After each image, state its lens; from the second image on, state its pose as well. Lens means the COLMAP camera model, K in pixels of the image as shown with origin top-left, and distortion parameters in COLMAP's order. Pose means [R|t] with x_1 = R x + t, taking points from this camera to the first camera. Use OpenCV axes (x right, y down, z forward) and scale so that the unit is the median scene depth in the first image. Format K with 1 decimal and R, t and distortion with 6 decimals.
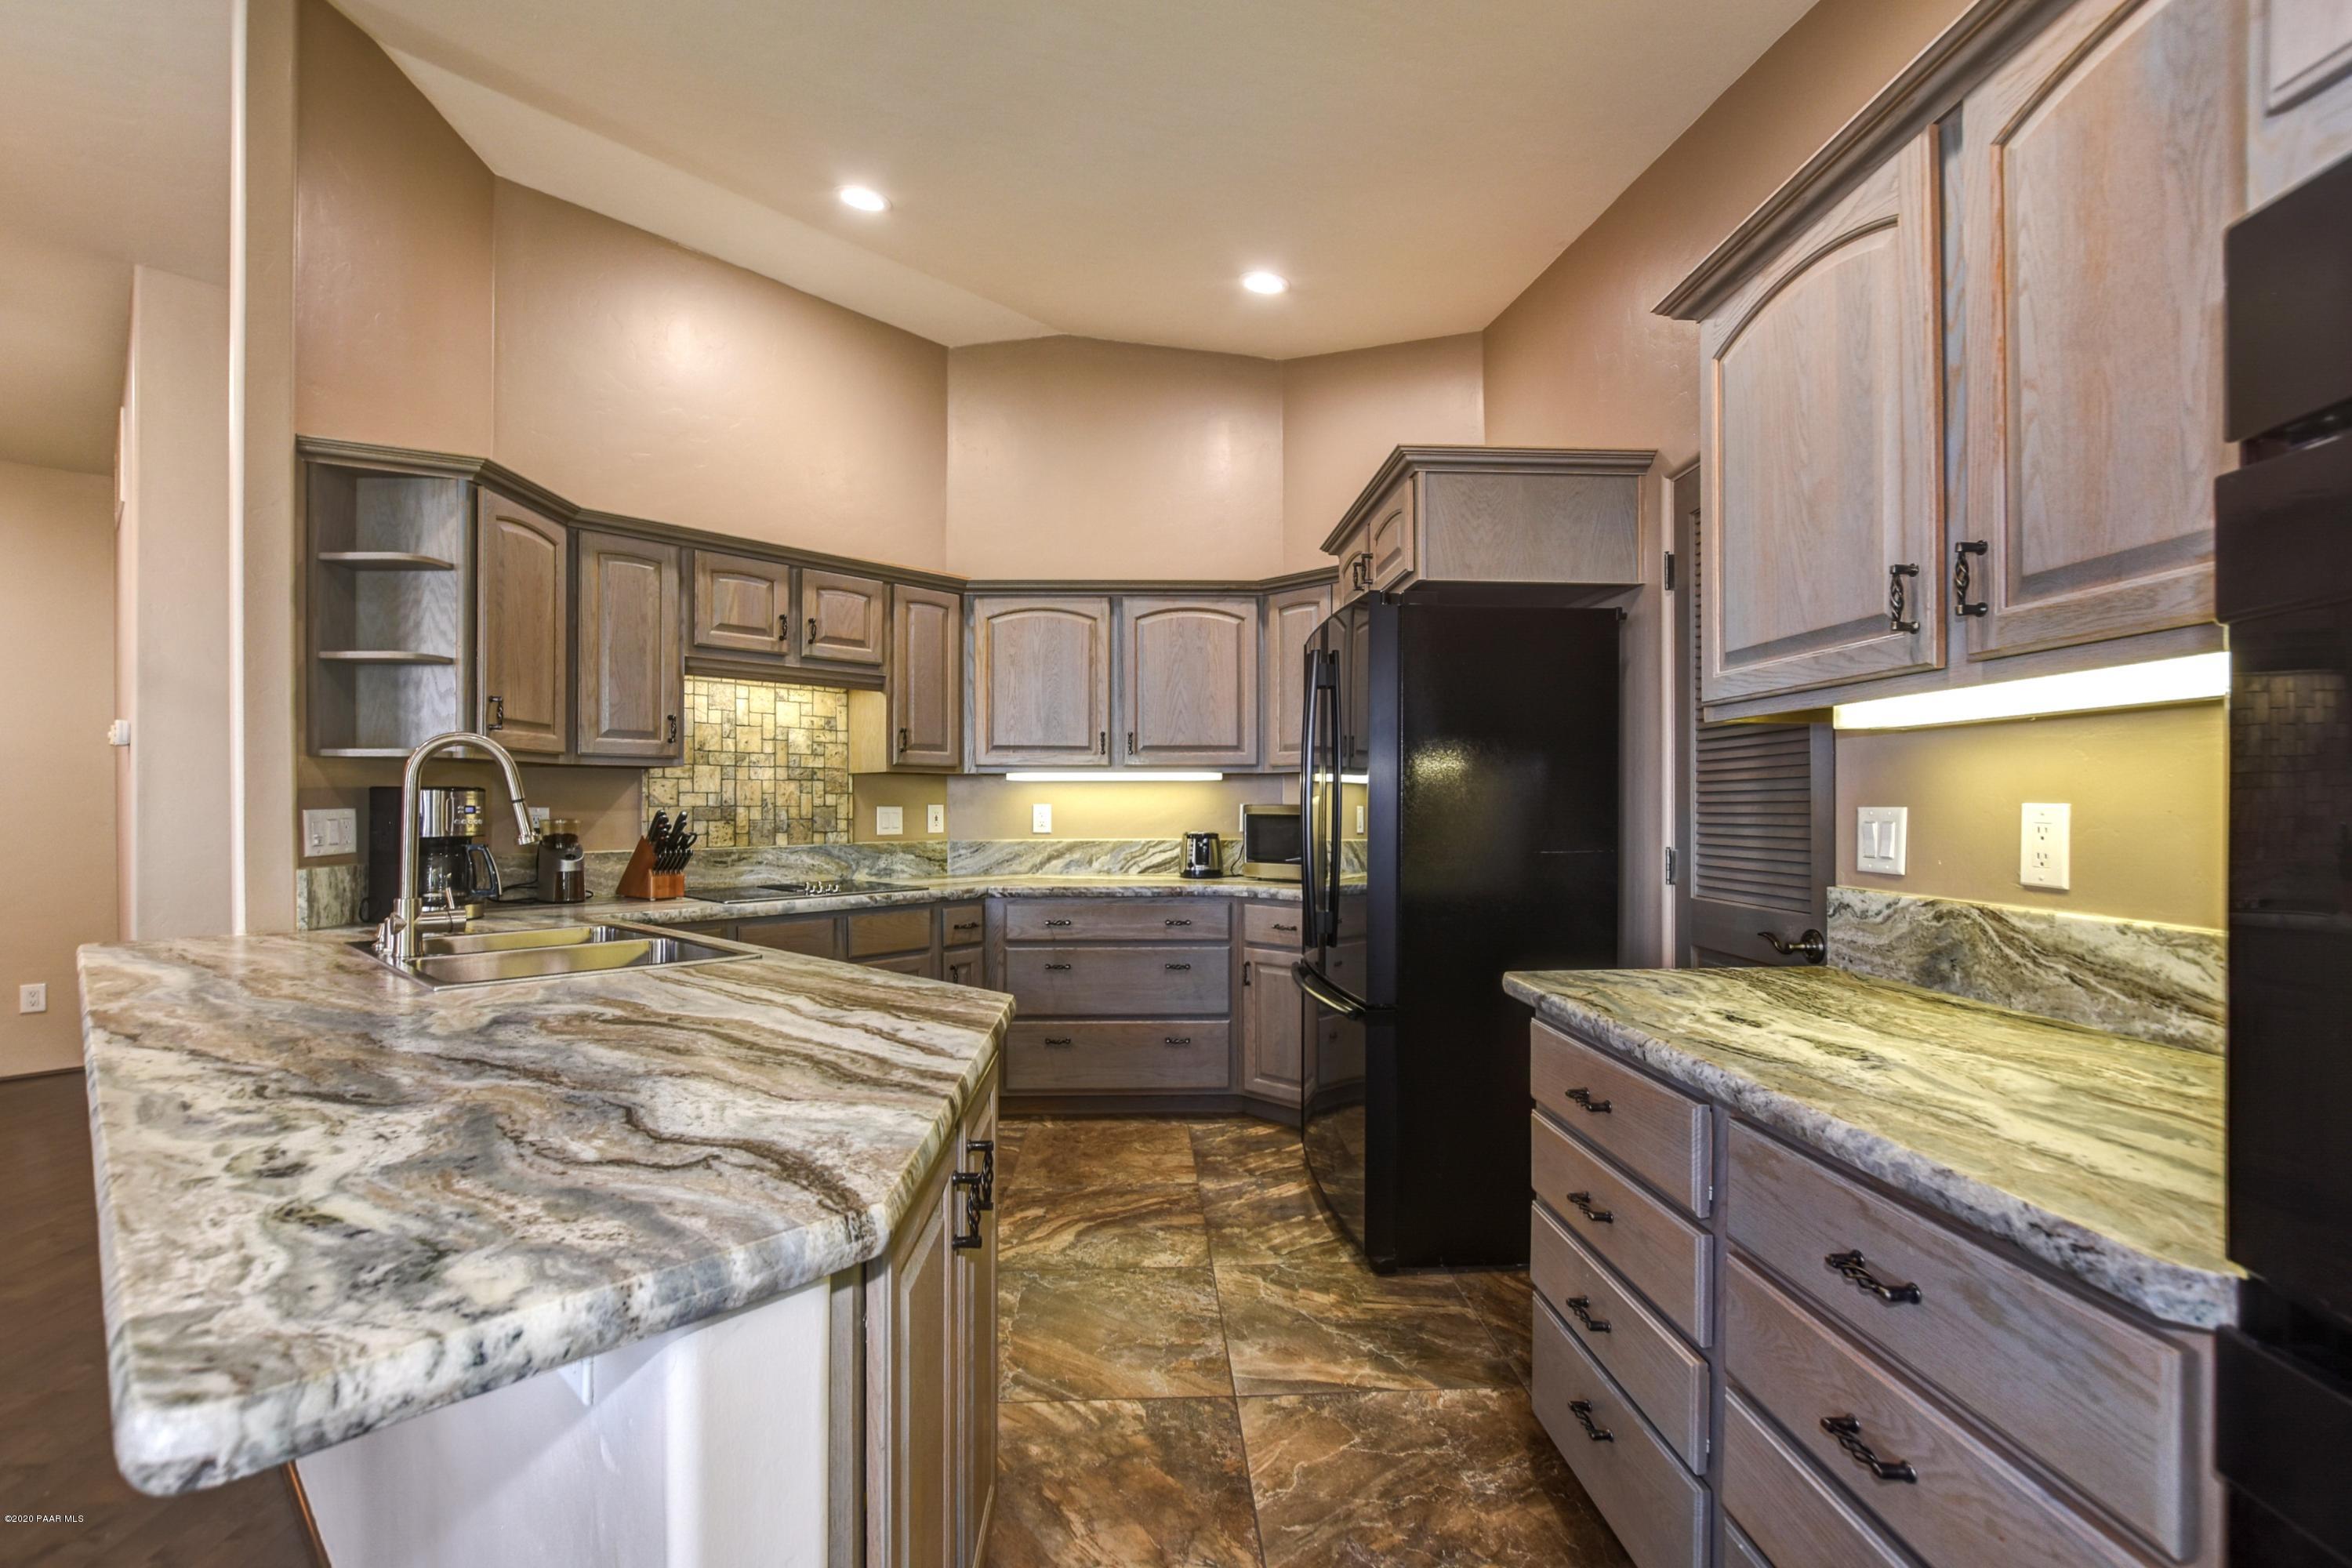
lens RADIAL K [[1050.2, 0, 1186.8], [0, 1050.2, 799.0], [0, 0, 1]] dist [-0.017647, 0.003934]
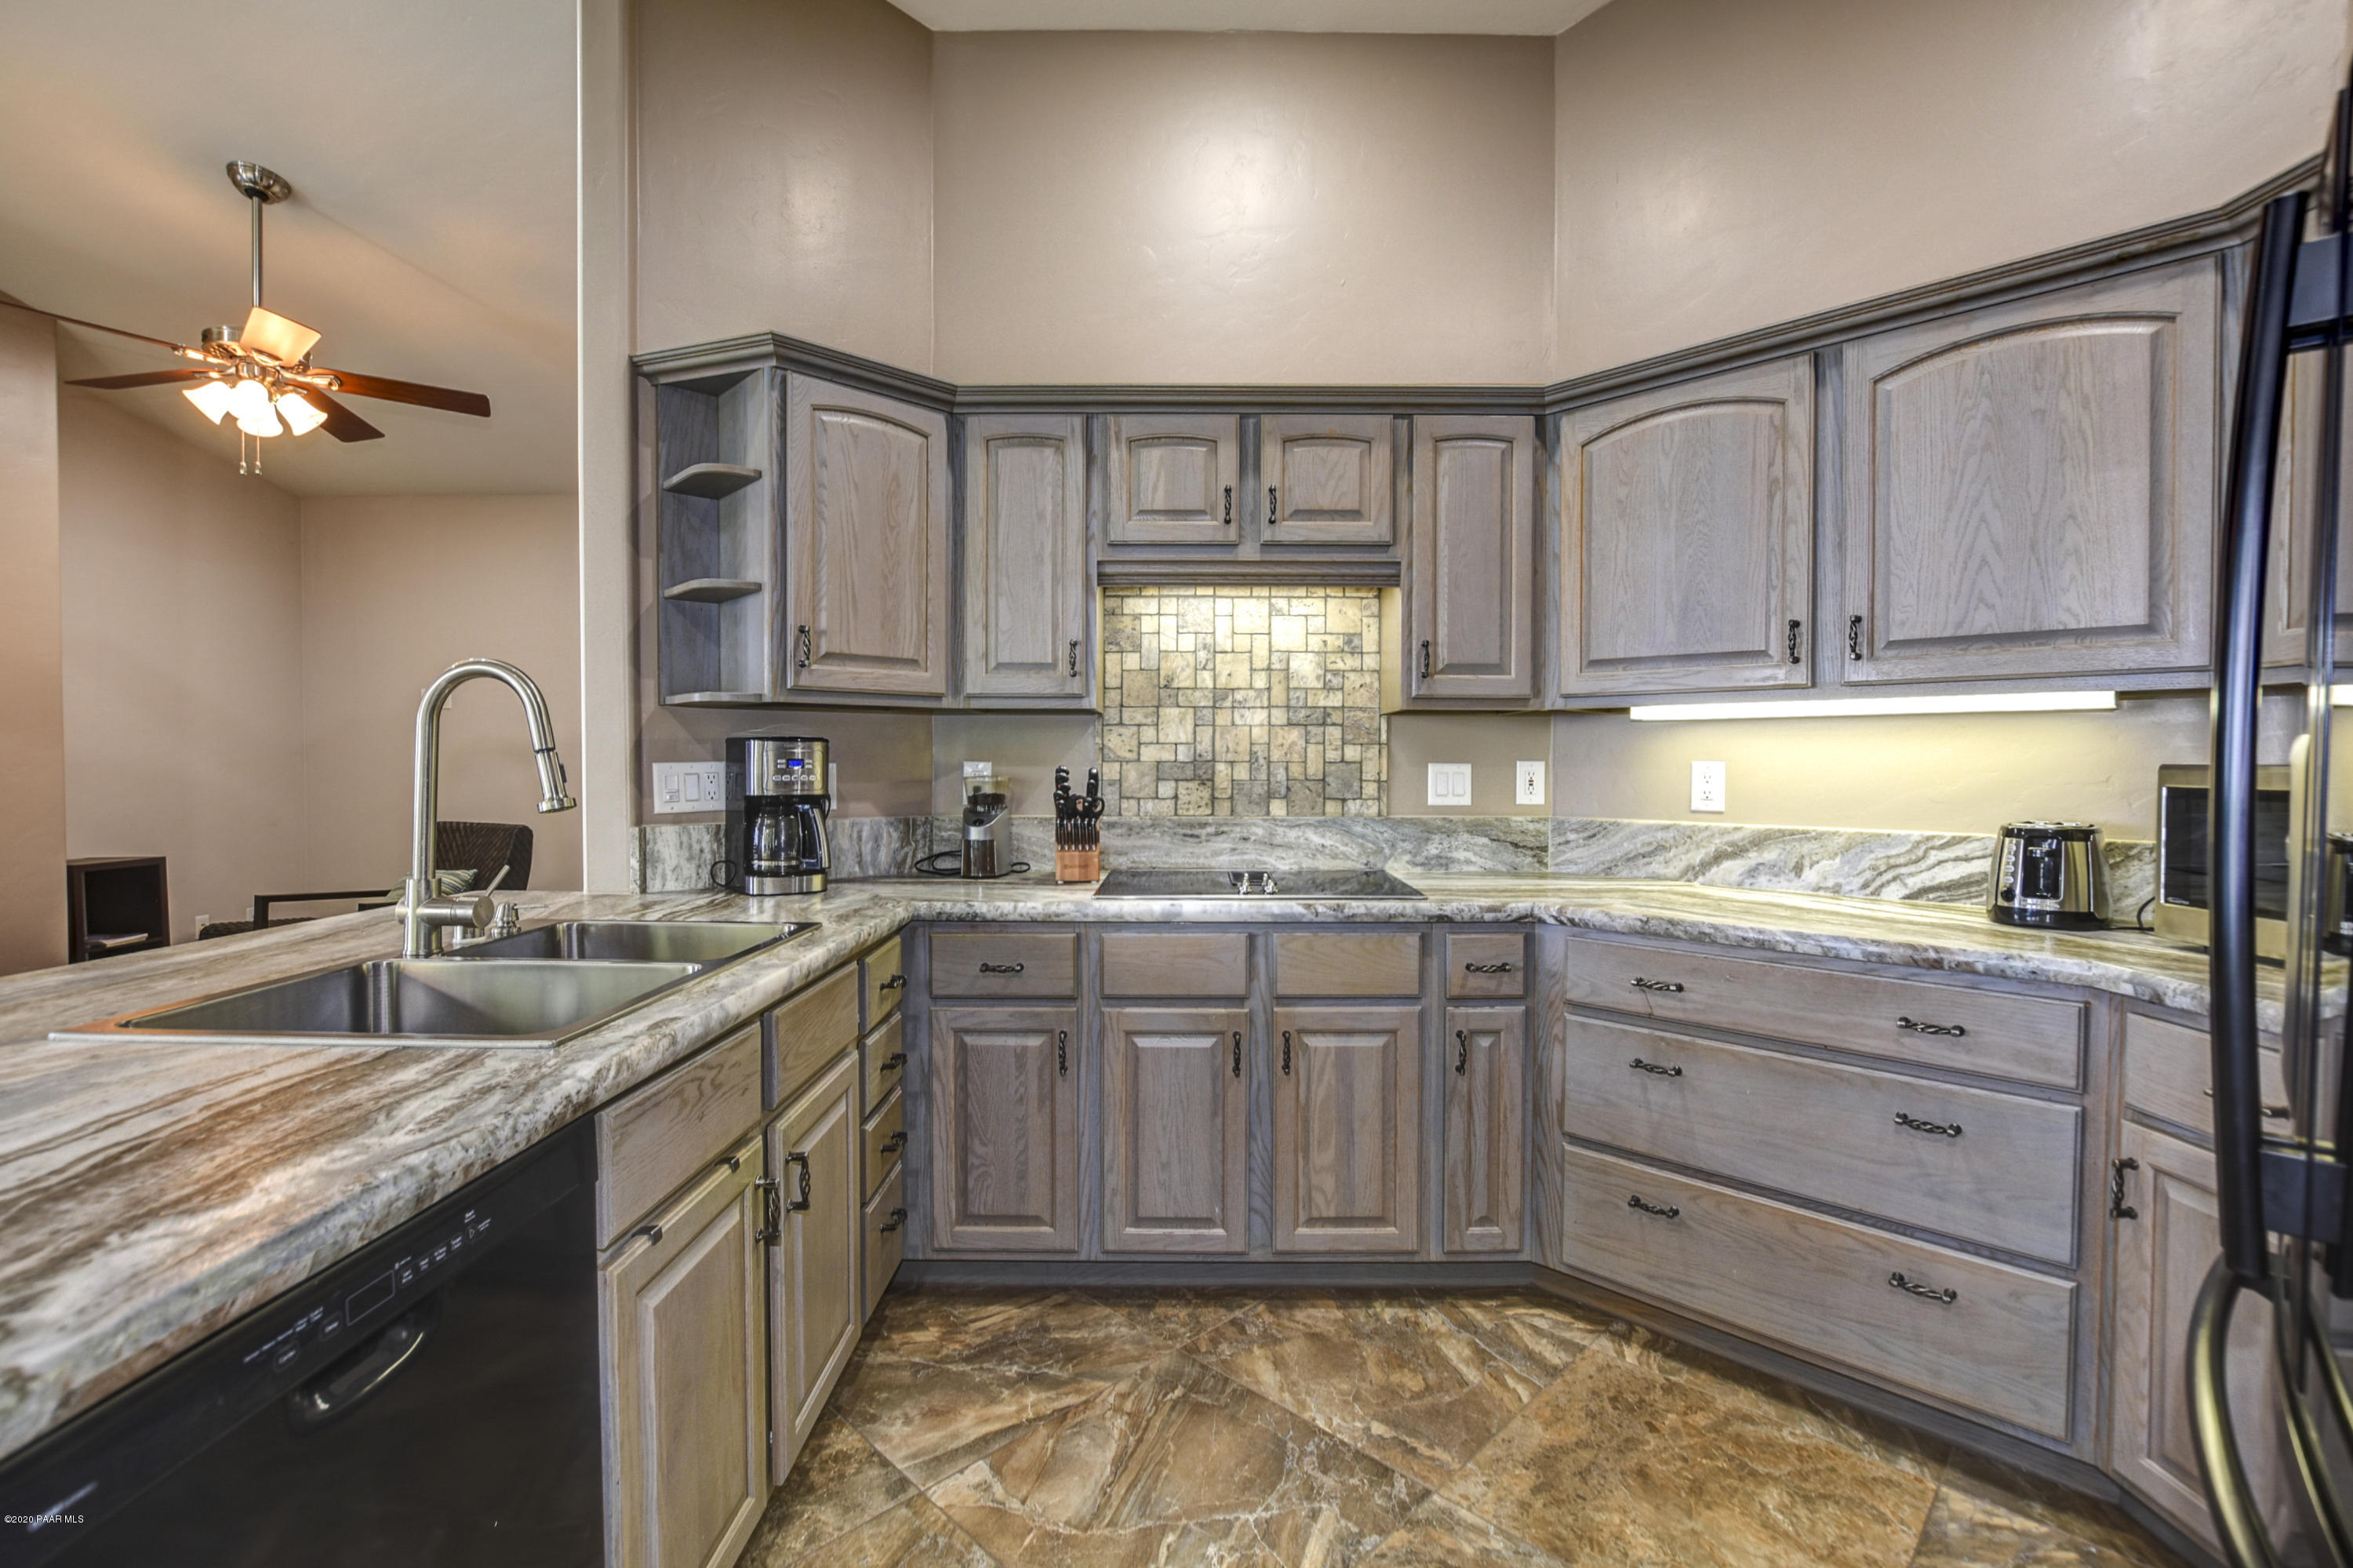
lens RADIAL K [[1050.7, 0, 1180.2], [0, 1050.7, 777.5], [0, 0, 1]] dist [-0.017647, 0.003934]
pose [[0.673403, 0.016749, -0.739085, 0.102504], [-0.000381, 0.999751, 0.022309, 0.001532], [0.739275, -0.014741, 0.673242, 0.465974]]
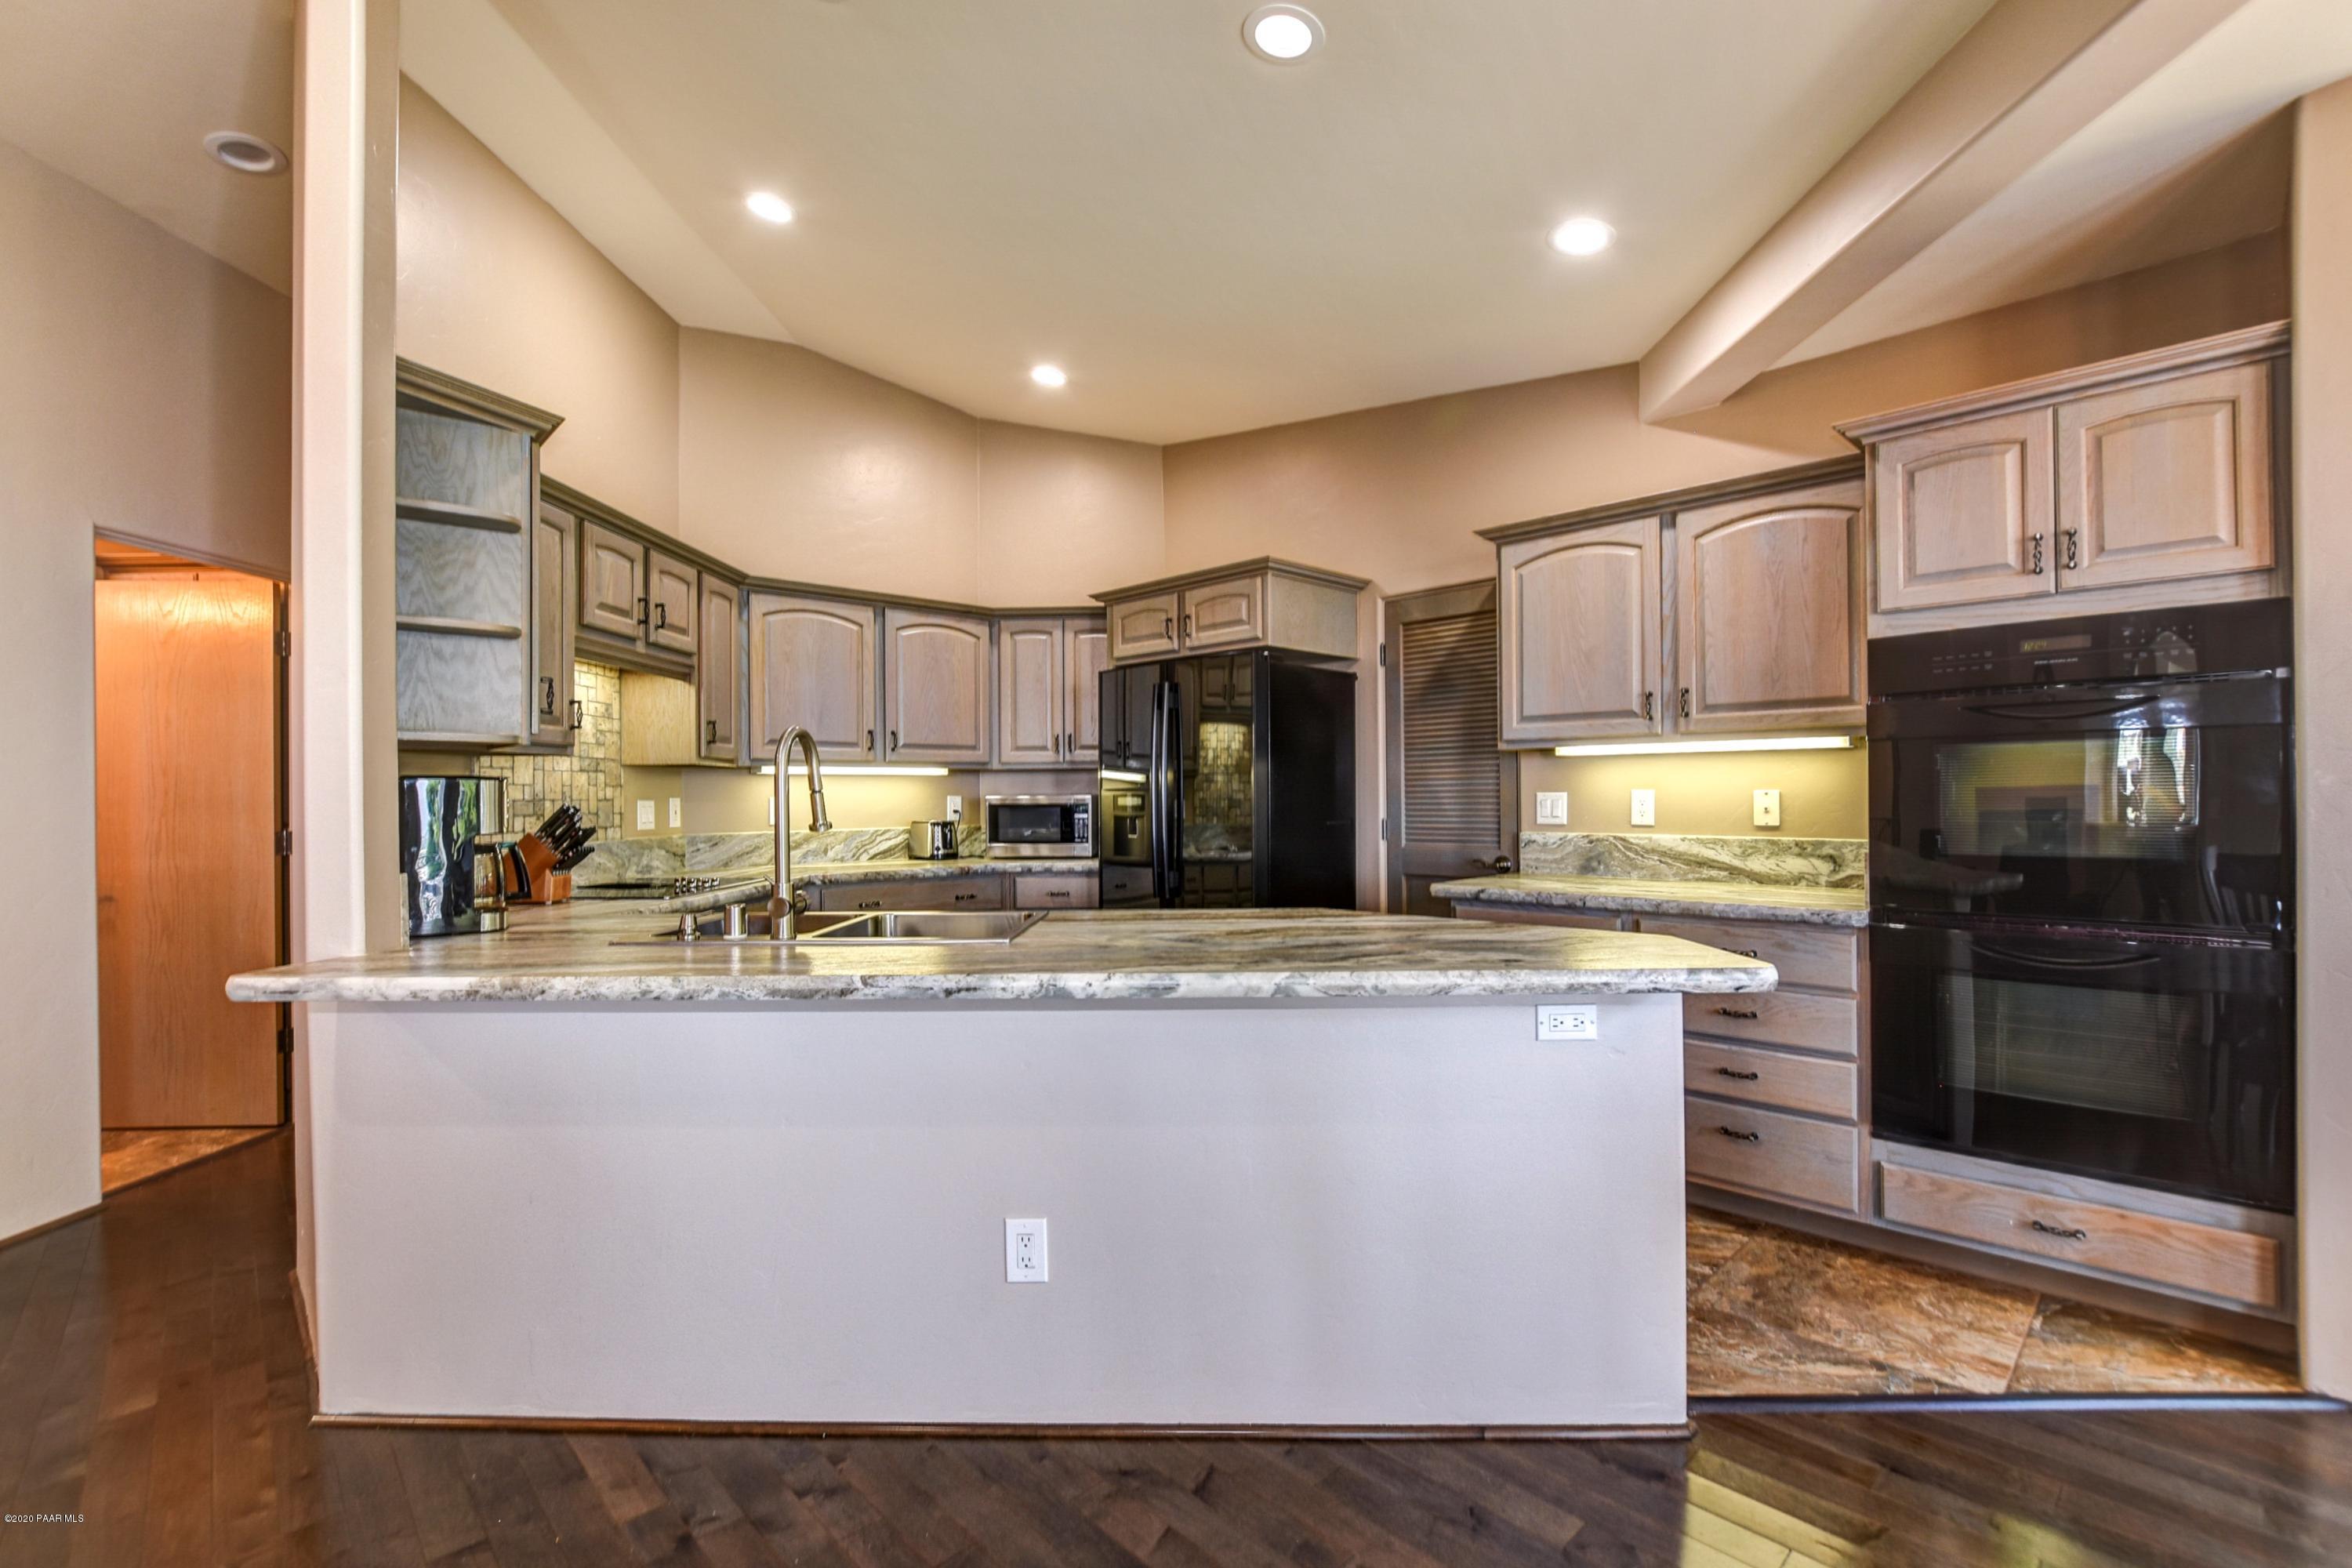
lens RADIAL K [[1050.2, 0, 1192.8], [0, 1050.2, 787.7], [0, 0, 1]] dist [-0.017647, 0.003934]
pose [[0.741788, 0.000585, 0.670634, -0.601424], [0.003574, 0.999982, -0.004825, 0.002608], [-0.670625, 0.005976, 0.741773, -0.033441]]
